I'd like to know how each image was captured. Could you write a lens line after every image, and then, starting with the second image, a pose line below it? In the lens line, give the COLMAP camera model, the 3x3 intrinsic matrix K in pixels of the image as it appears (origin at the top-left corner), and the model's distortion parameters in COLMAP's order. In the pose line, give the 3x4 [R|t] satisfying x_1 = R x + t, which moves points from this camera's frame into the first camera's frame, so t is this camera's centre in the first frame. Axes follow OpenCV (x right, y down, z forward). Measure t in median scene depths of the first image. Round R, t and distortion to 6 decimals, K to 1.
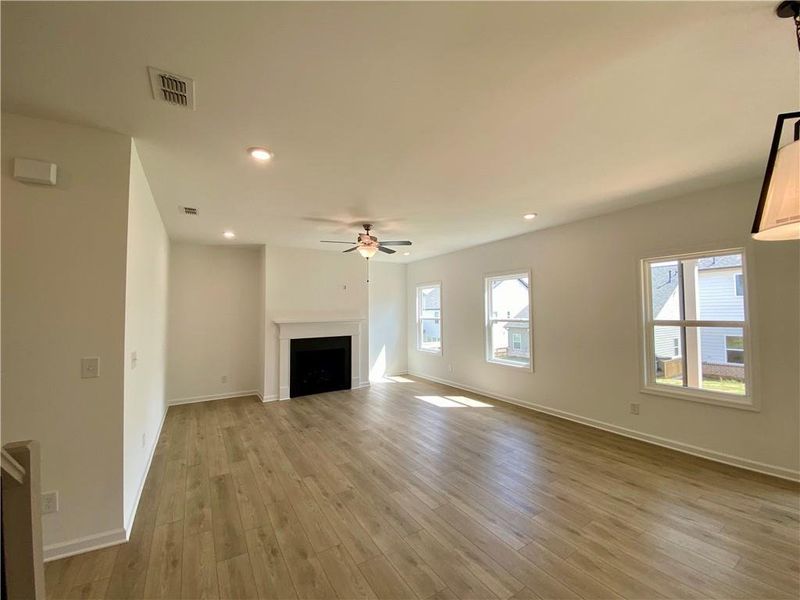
lens RADIAL K [[321.5, 0, 400.9], [0, 321.5, 298.6], [0, 0, 1]] dist [0.030297, -0.024024]
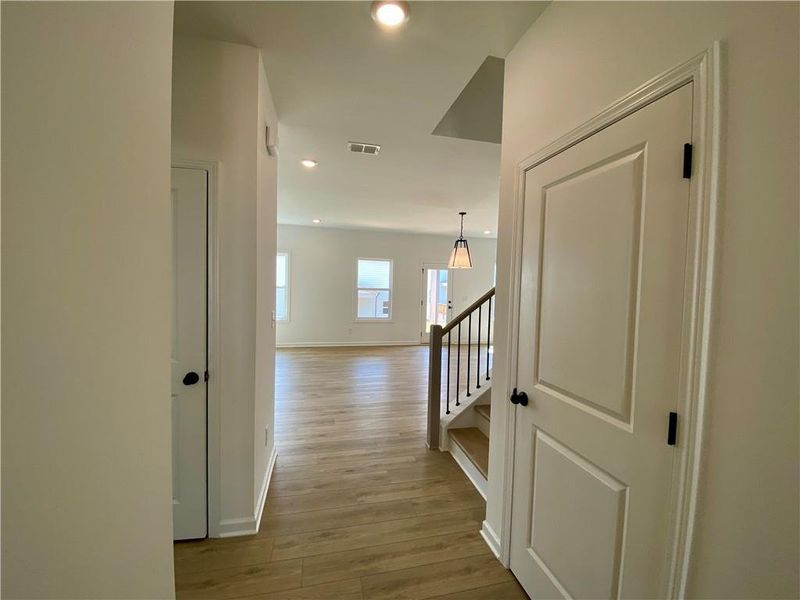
lens RADIAL K [[321.5, 0, 400.9], [0, 321.5, 298.6], [0, 0, 1]] dist [0.030297, -0.024024]
pose [[0.317360, -0.016051, 0.948169, -1.289288], [-0.070969, 0.996651, 0.040626, 0.044185], [-0.945646, -0.080183, 0.315158, 0.123415]]
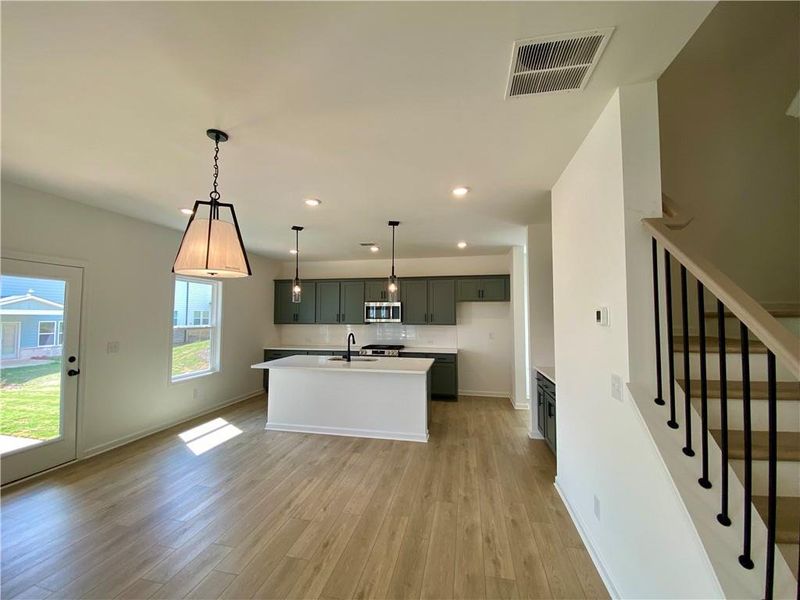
lens RADIAL K [[321.5, 0, 400.9], [0, 321.5, 298.6], [0, 0, 1]] dist [0.030297, -0.024024]
pose [[-0.719795, 0.047033, 0.692591, -0.234104], [-0.022264, 0.995625, -0.090751, 0.023055], [-0.693829, -0.080742, -0.715599, 0.588084]]
